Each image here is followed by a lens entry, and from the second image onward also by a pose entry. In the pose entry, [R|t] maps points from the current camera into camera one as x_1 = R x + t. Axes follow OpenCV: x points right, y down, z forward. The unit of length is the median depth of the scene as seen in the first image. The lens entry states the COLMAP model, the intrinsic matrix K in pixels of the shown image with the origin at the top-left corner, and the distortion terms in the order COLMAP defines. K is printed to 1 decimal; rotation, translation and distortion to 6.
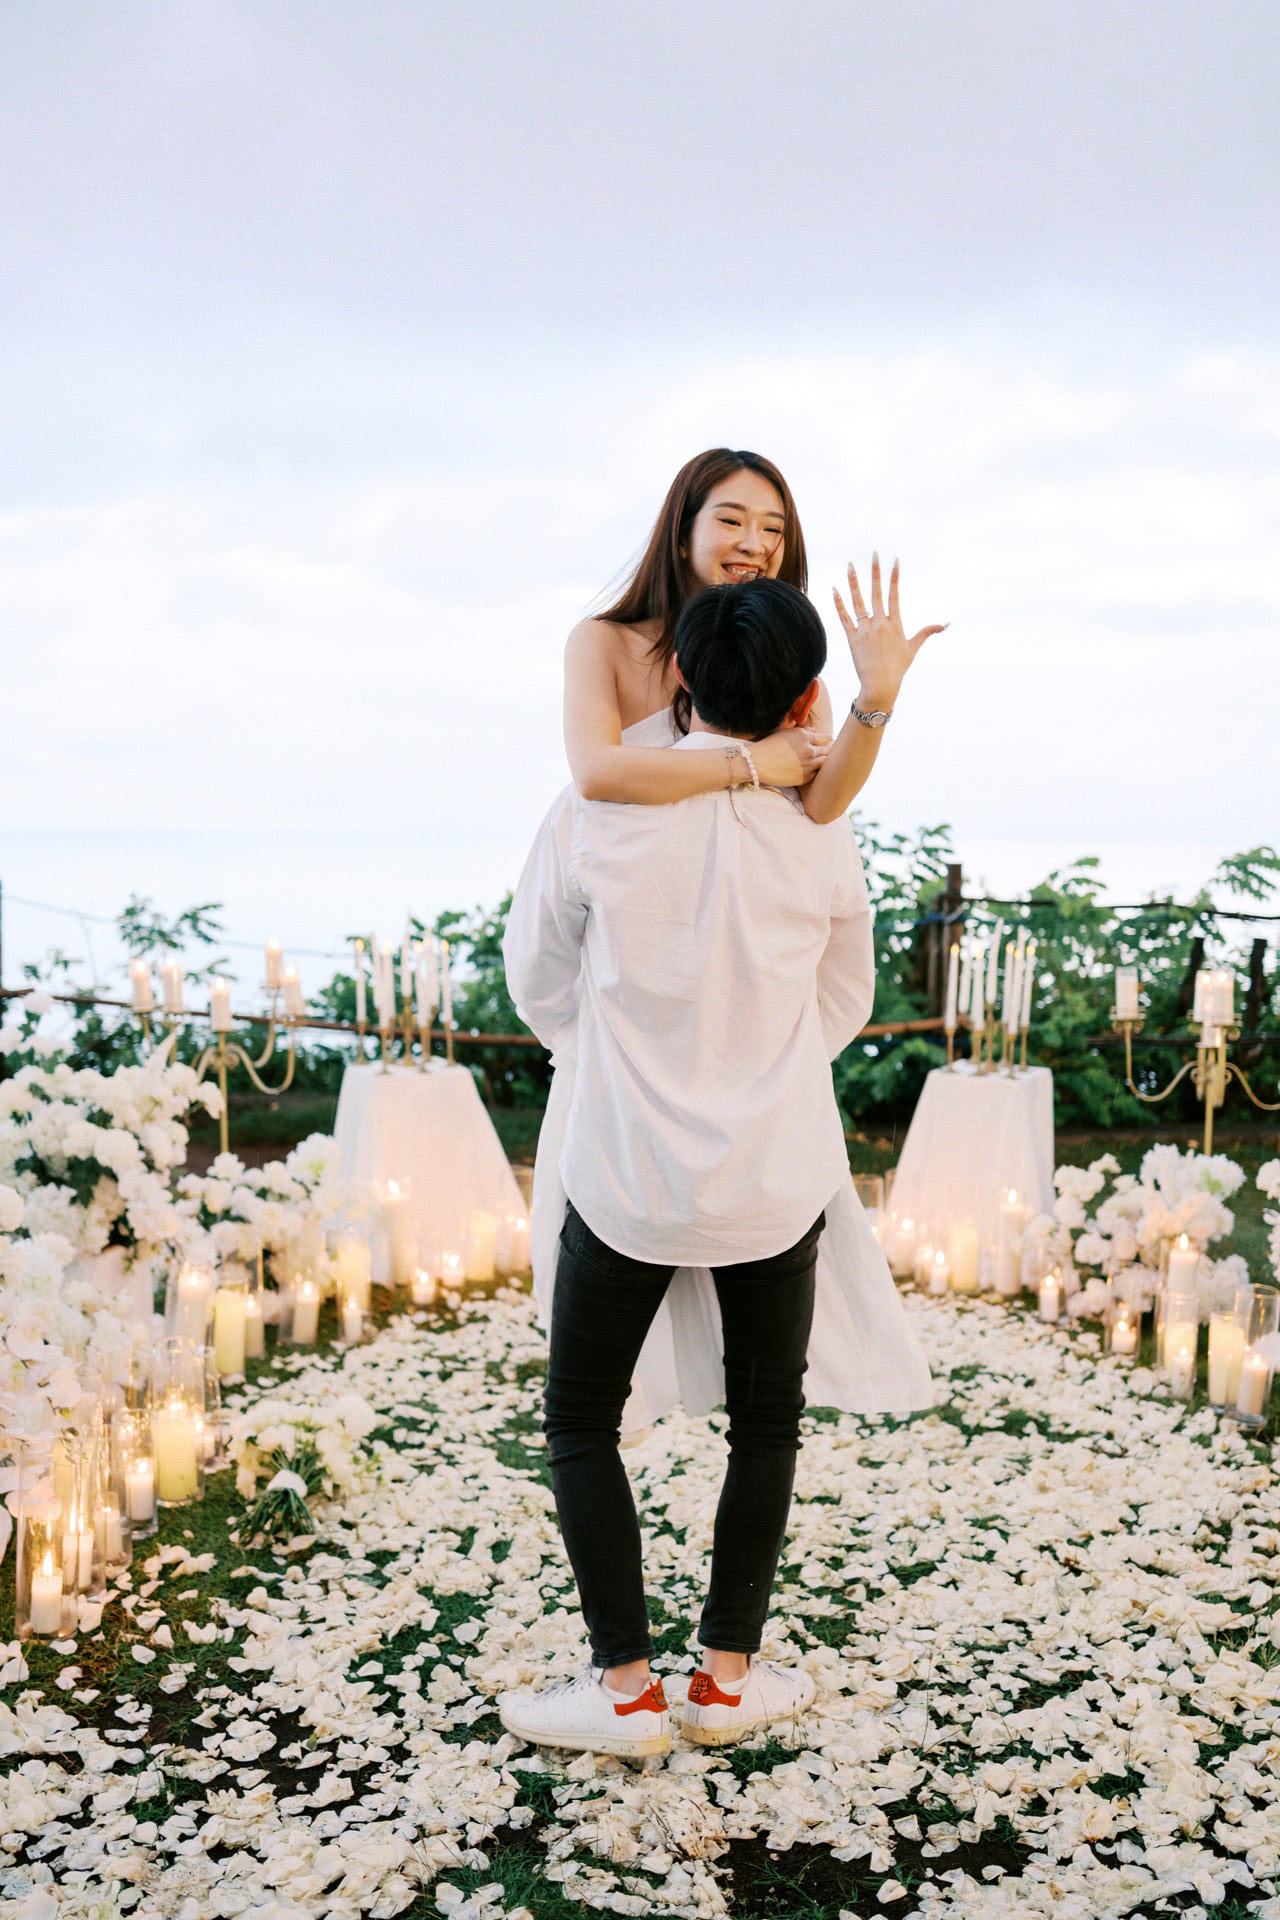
lens RADIAL K [[1985.2, 0, 630.8], [0, 1985.2, 912.6], [0, 0, 1]] dist [0.002657, 0.003104]
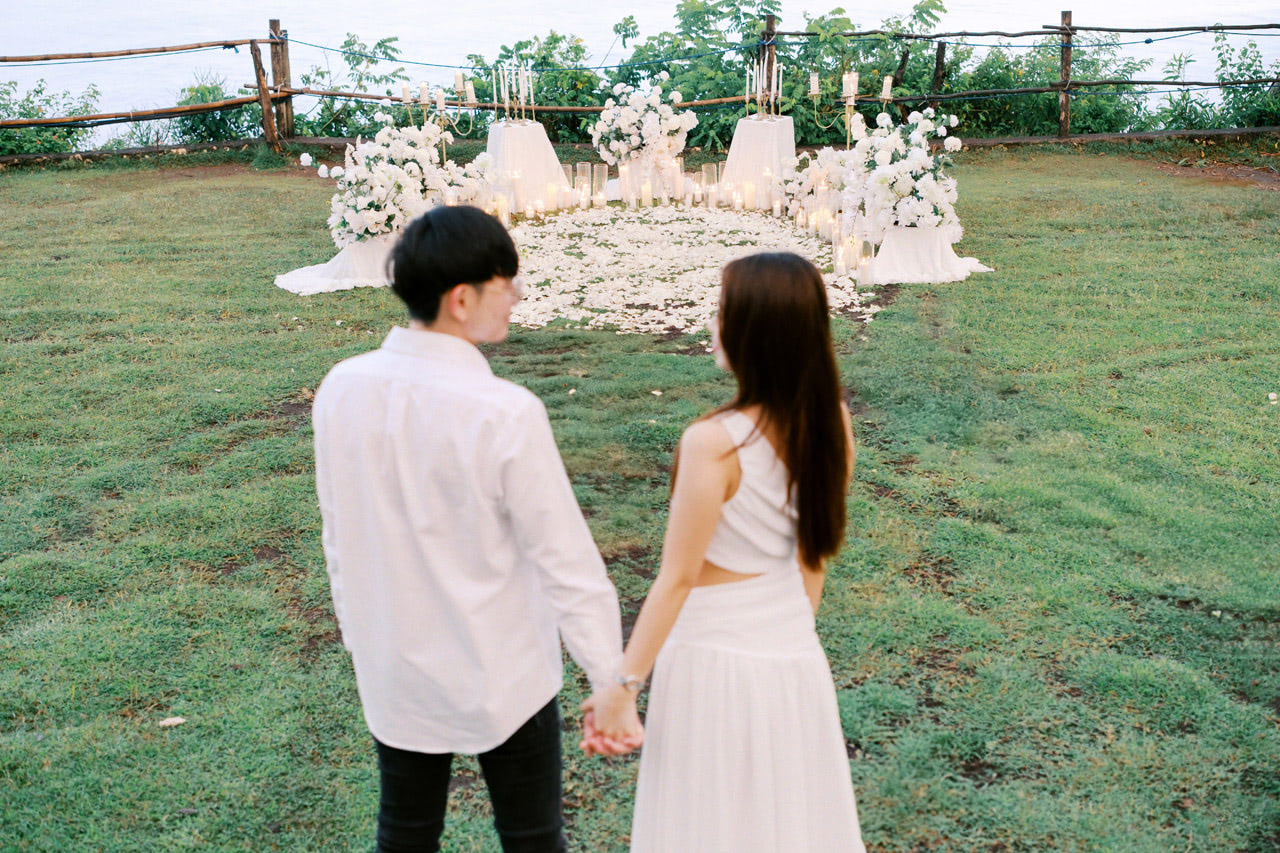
lens RADIAL K [[1688.3, 0, 637.3], [0, 1688.3, 456.5], [0, 0, 1]] dist [-0.006899, -0.038556]
pose [[0.999606, -0.026189, -0.010119, 0.046839], [0.027949, 0.962407, 0.270169, -0.089785], [0.002663, -0.270345, 0.962760, -1.181370]]
